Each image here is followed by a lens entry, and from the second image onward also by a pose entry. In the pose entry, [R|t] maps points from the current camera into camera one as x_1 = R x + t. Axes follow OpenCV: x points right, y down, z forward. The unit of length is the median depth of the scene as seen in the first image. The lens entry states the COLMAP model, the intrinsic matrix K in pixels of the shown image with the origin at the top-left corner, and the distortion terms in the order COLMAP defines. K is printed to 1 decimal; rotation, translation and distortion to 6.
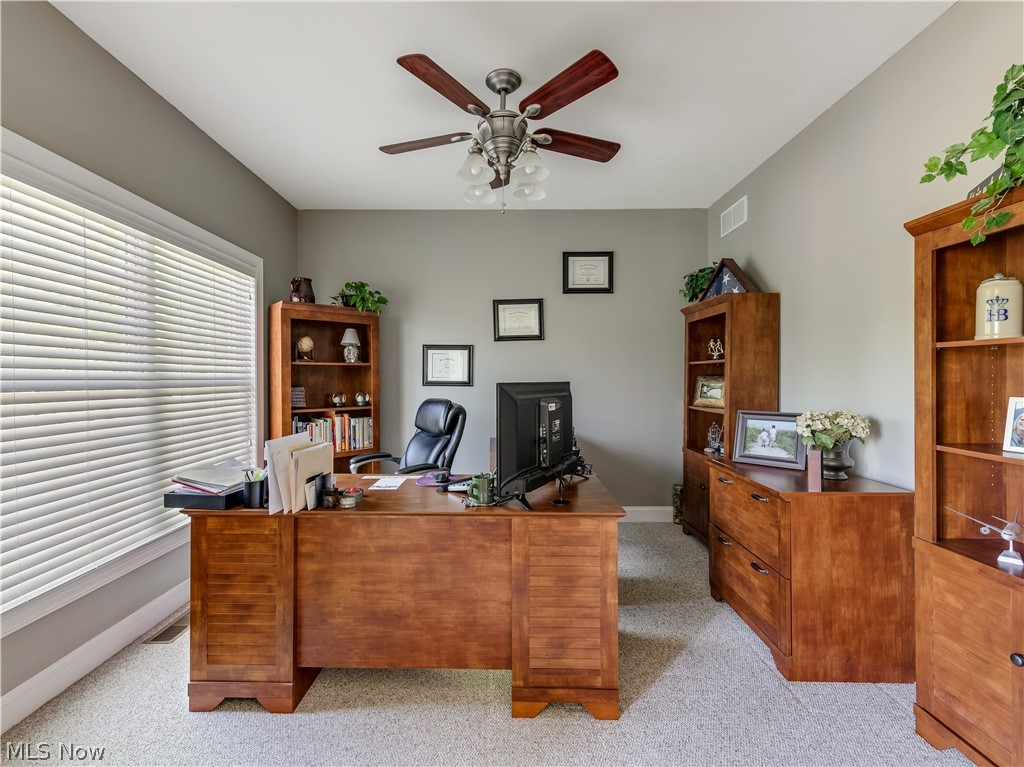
lens RADIAL K [[460.4, 0, 507.6], [0, 460.4, 381.3], [0, 0, 1]] dist [0.012616, -0.004347]
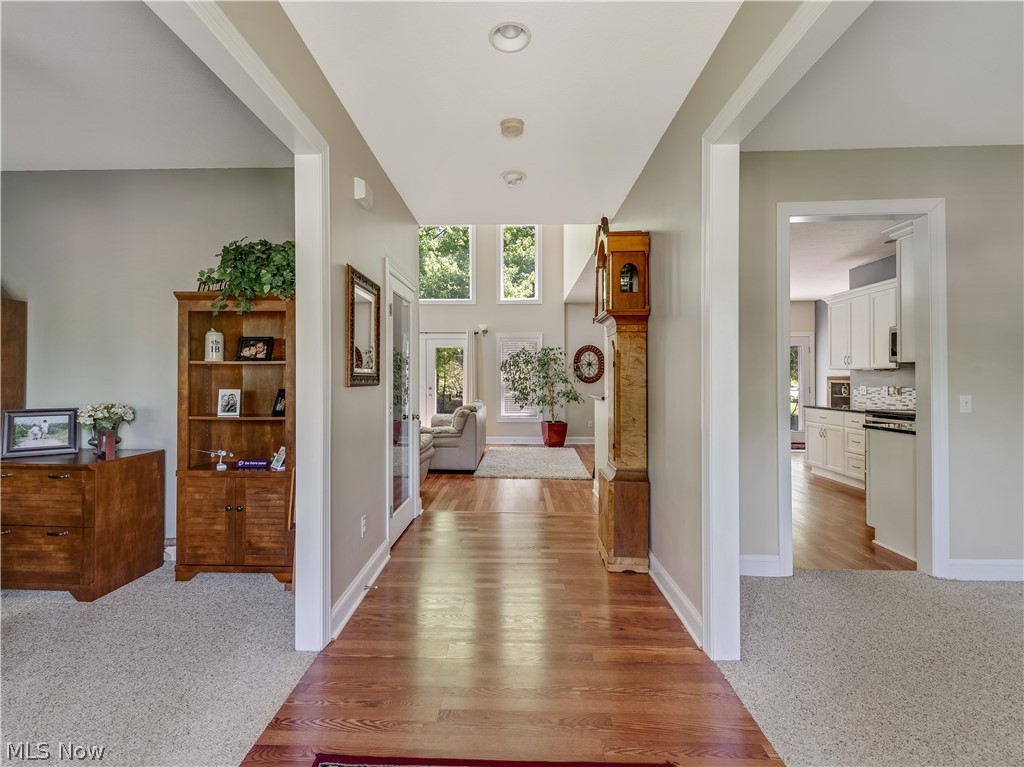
lens RADIAL K [[460.4, 0, 491.3], [0, 460.4, 370.4], [0, 0, 1]] dist [0.012616, -0.004347]
pose [[0.052790, 0.021586, 0.998372, -0.709832], [0.002477, 0.999760, -0.021747, -0.002386], [-0.998603, 0.003621, 0.052724, -0.248738]]
